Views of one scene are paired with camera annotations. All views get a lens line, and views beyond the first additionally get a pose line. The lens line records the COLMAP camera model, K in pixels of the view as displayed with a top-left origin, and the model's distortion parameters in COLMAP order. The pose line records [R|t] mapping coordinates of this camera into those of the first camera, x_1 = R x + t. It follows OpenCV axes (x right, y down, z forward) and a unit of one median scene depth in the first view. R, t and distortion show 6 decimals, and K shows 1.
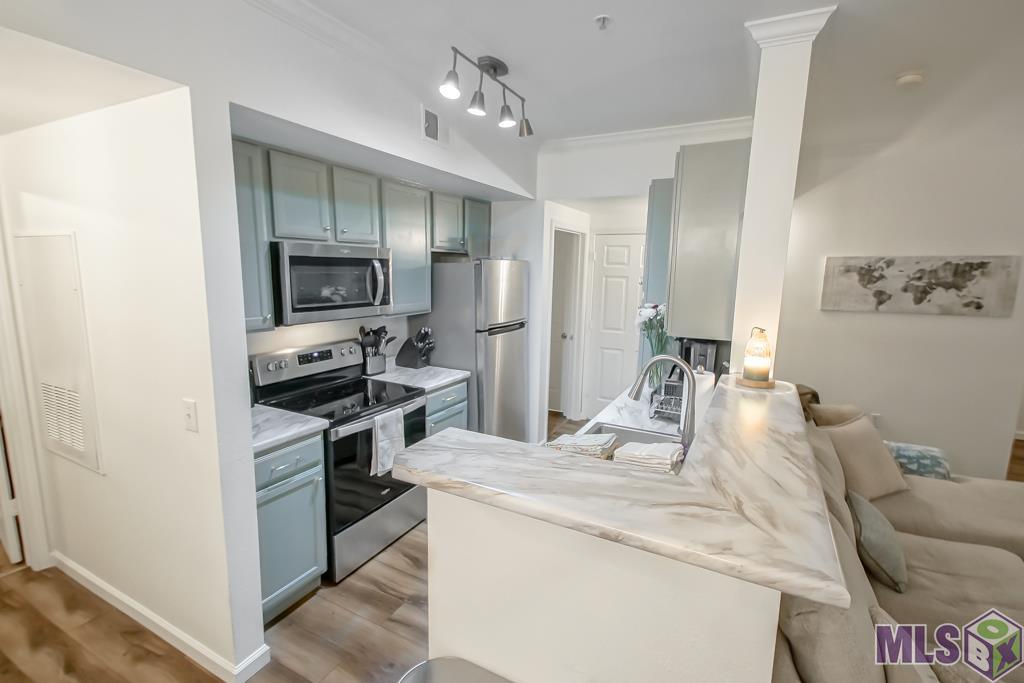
lens RADIAL K [[472.9, 0, 510.4], [0, 472.9, 341.2], [0, 0, 1]] dist [0.017664, -0.000521]
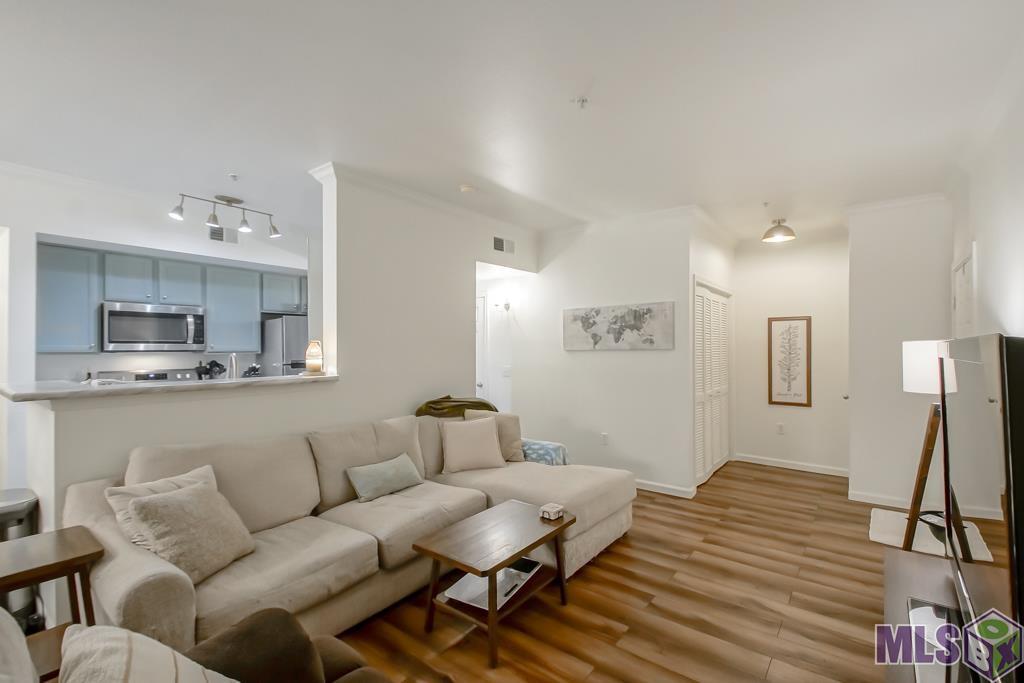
lens RADIAL K [[451.7, 0, 516.5], [0, 451.7, 346.7], [0, 0, 1]] dist [0.004249, -0.000882]
pose [[0.987024, -0.020604, -0.159246, 0.863149], [-0.005253, 0.987060, -0.160268, 0.141635], [0.160488, 0.159025, 0.974143, -0.237978]]
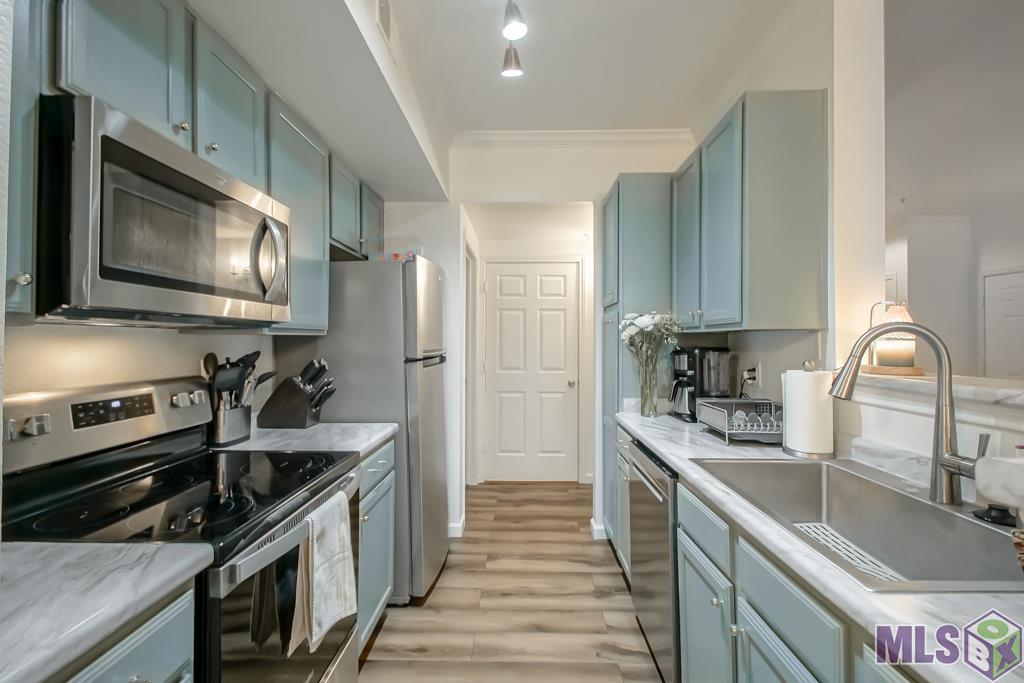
lens RADIAL K [[451.7, 0, 511.9], [0, 451.7, 336.9], [0, 0, 1]] dist [0.004249, -0.000882]
pose [[0.885888, -0.008383, 0.463823, -0.232457], [0.084831, 0.985905, -0.144205, 0.050162], [-0.456076, 0.167096, 0.874113, 0.367342]]
